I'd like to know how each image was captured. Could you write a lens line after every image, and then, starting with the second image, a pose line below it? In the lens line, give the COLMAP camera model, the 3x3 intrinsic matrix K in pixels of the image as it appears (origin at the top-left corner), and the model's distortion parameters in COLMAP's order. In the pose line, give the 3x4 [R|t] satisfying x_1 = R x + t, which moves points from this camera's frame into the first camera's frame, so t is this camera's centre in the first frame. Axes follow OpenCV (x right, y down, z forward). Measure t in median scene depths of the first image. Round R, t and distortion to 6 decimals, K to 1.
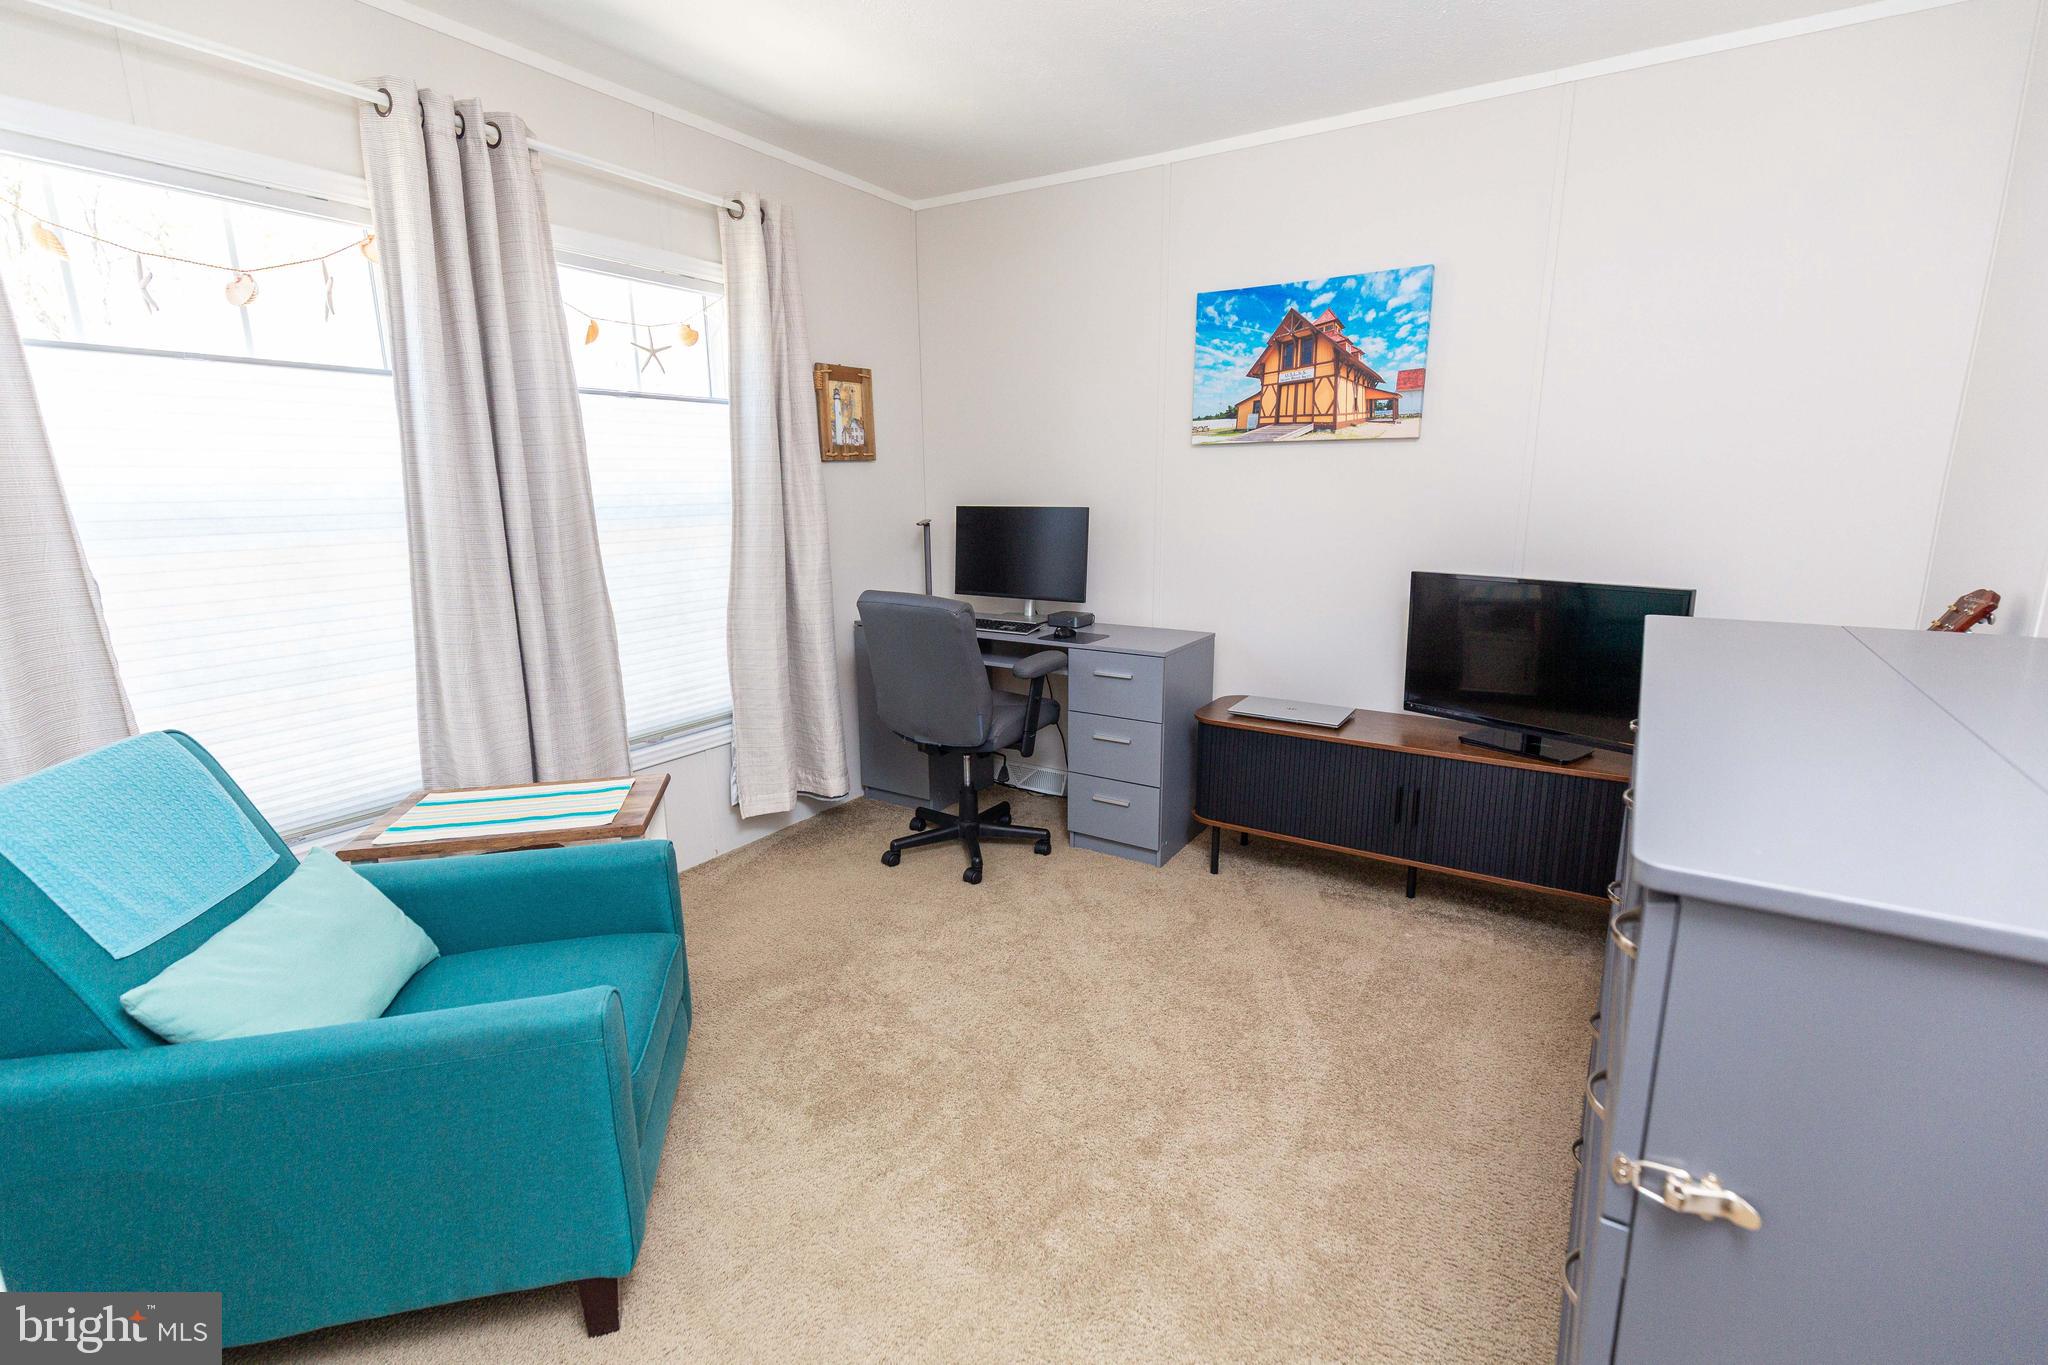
lens RADIAL K [[947.9, 0, 1031.8], [0, 947.9, 680.2], [0, 0, 1]] dist [0.006106, -0.001910]
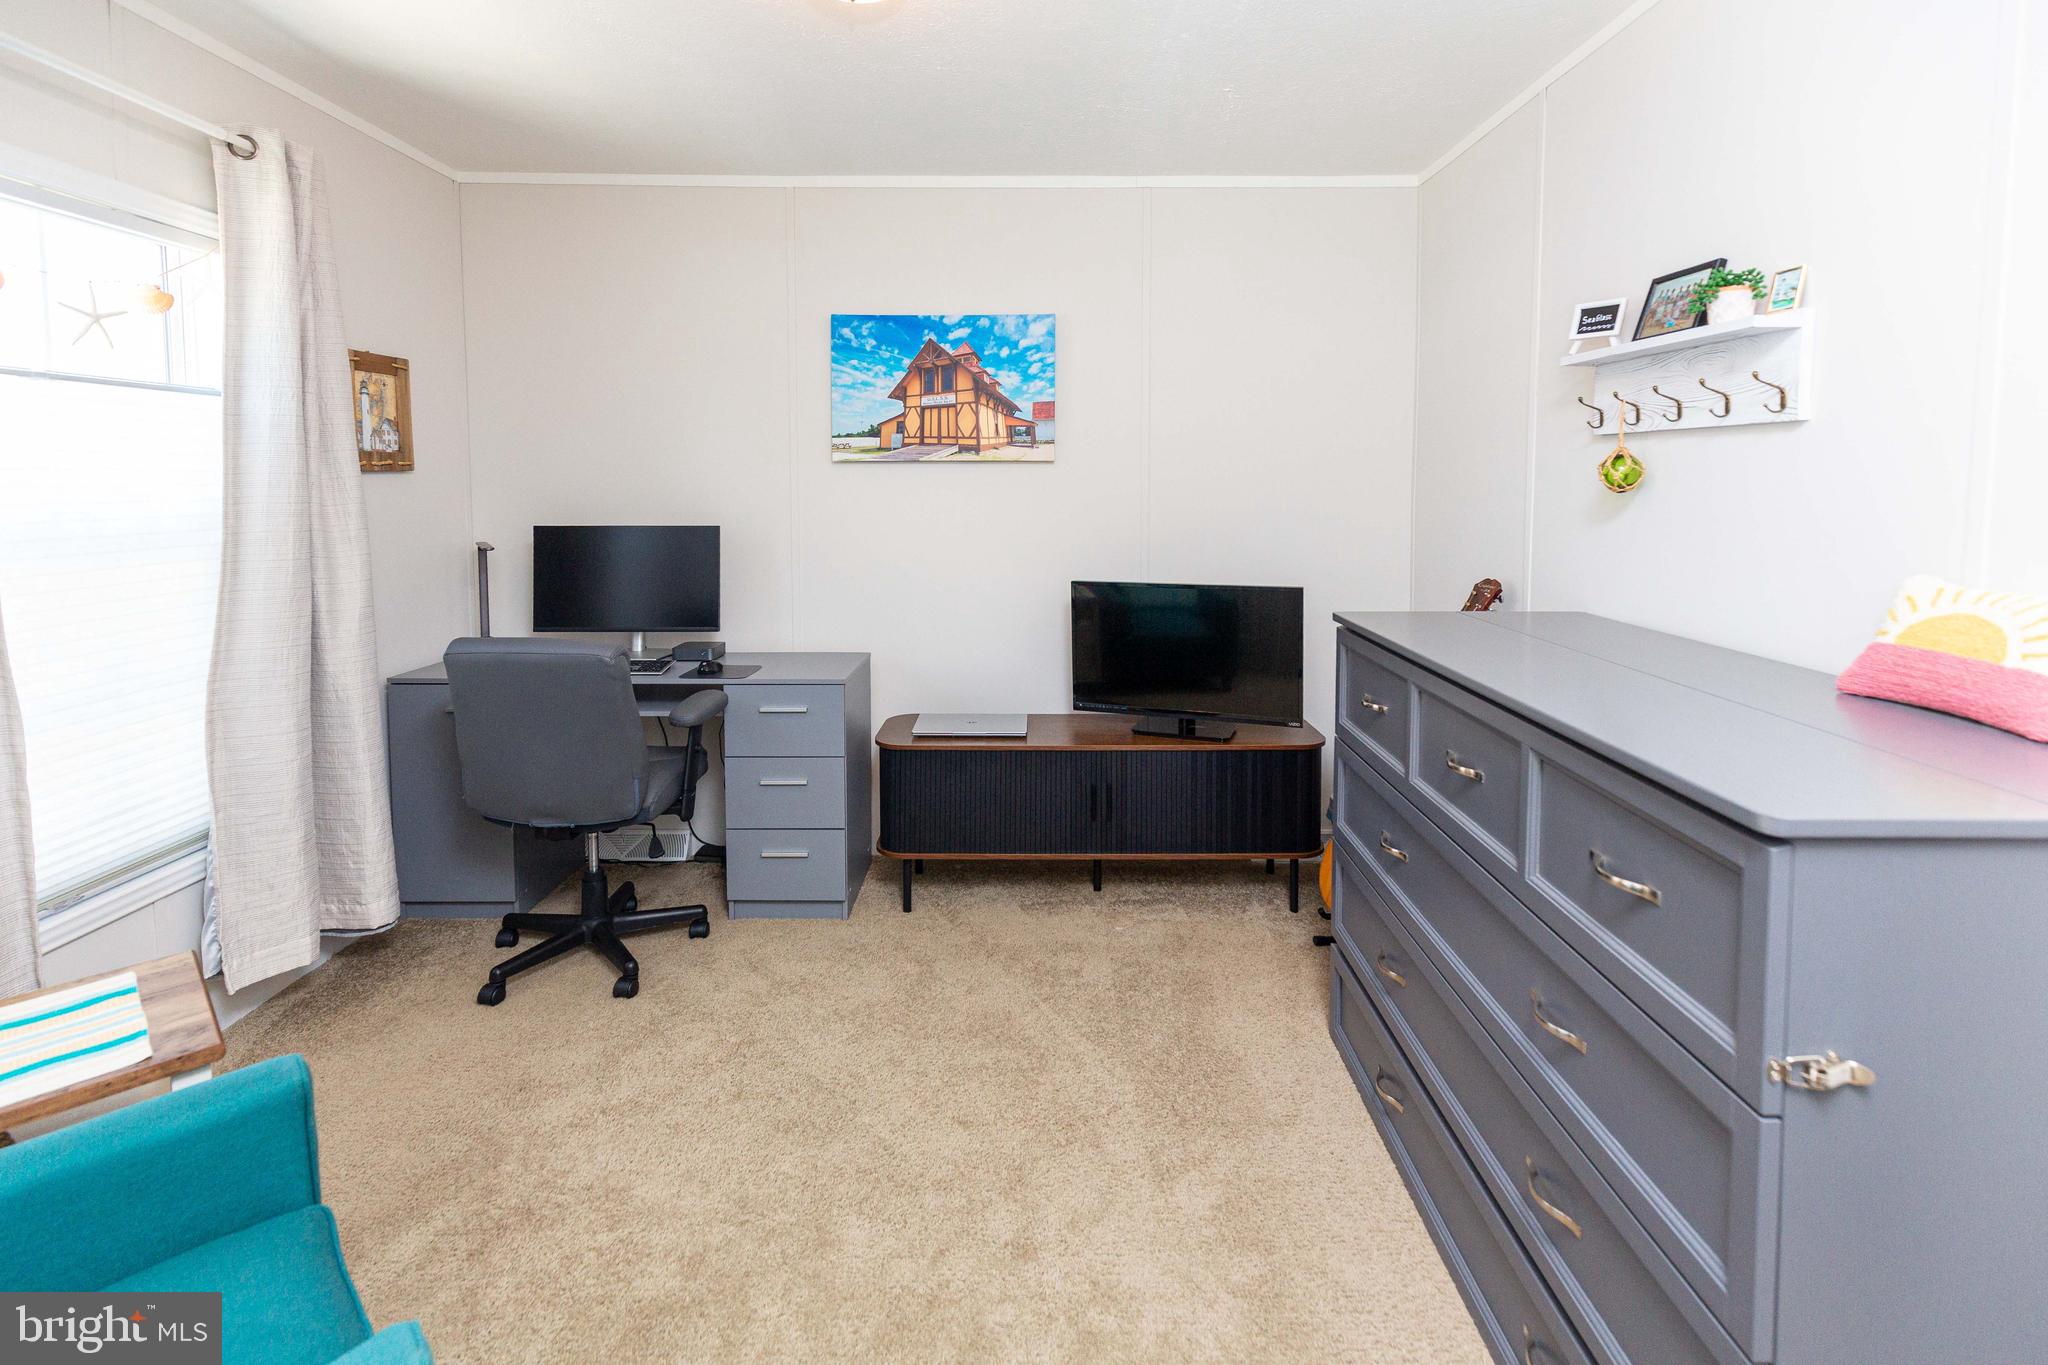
lens RADIAL K [[947.9, 0, 1126.0], [0, 947.9, 529.8], [0, 0, 1]] dist [0.006106, -0.001910]
pose [[0.839333, -0.017259, 0.543344, -0.134008], [0.106622, 0.985309, -0.133407, -0.019998], [-0.533059, 0.169905, 0.828843, 0.050230]]
